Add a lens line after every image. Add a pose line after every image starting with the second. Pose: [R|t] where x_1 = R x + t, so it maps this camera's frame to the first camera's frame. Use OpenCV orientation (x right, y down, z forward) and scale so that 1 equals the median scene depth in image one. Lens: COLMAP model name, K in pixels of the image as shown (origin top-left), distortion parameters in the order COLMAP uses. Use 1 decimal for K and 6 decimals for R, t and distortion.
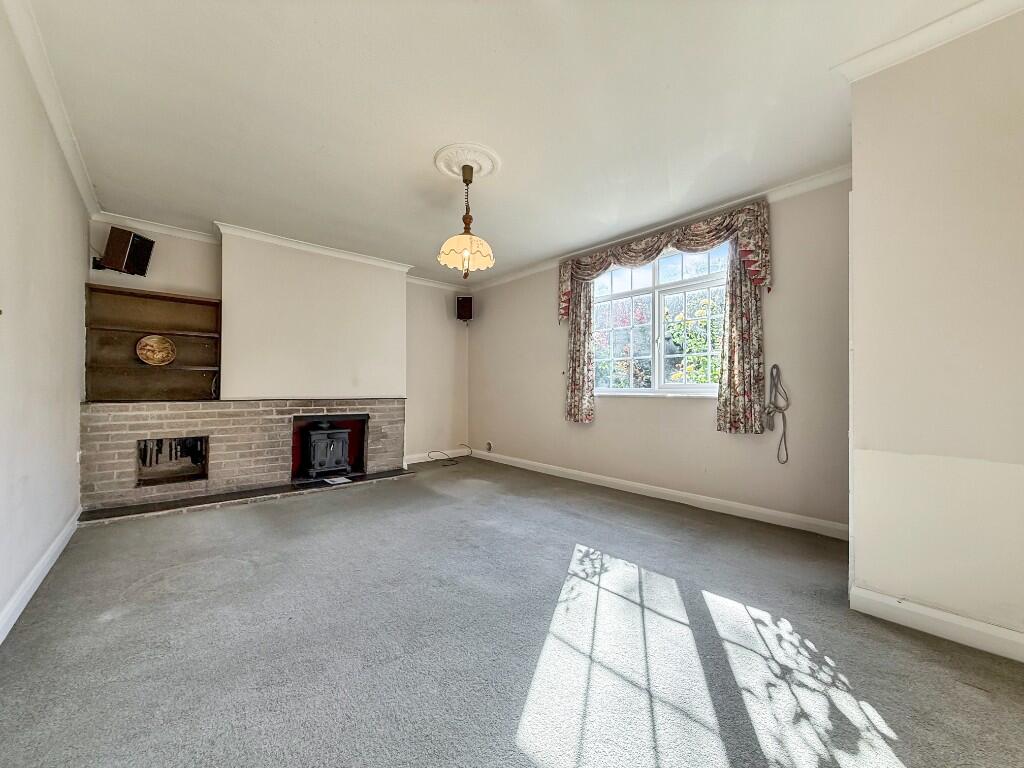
lens RADIAL K [[409.2, 0, 512.3], [0, 409.2, 387.0], [0, 0, 1]] dist [0.000952, 0.000069]
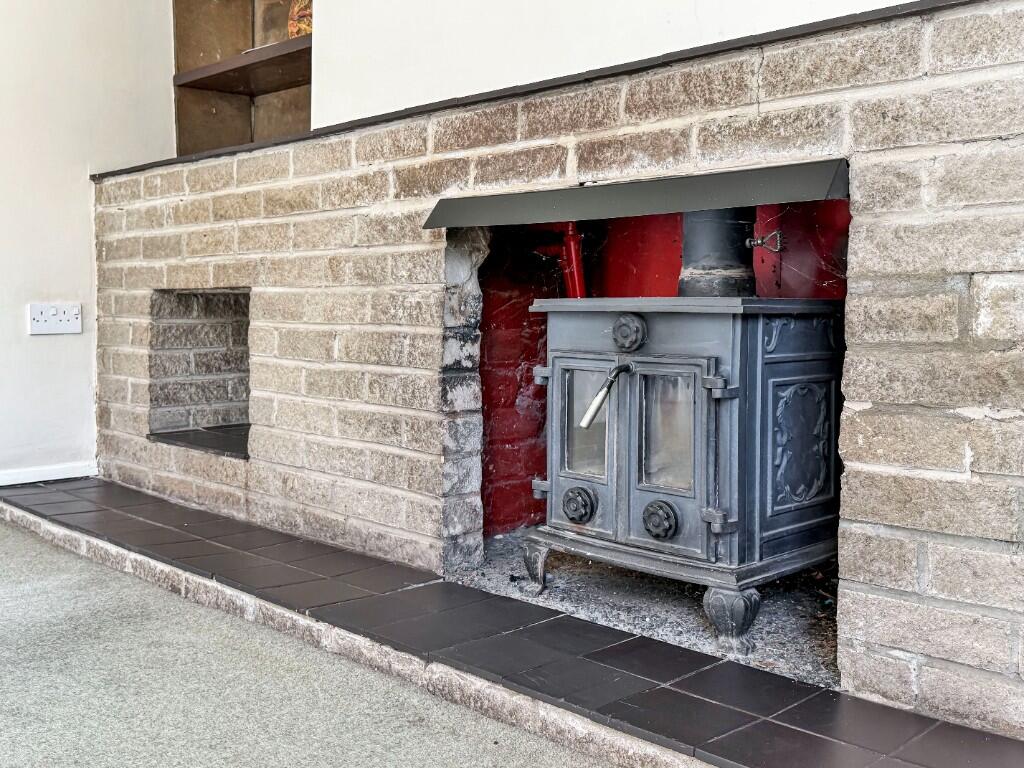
lens RADIAL K [[1035.7, 0, 511.7], [0, 1035.7, 378.6], [0, 0, 1]] dist [0.064079, 0.000000]
pose [[0.064172, 0.072404, -0.995309, -0.081973], [0.008141, 0.997293, 0.073073, 0.118216], [0.997906, -0.012792, 0.063409, 1.024812]]
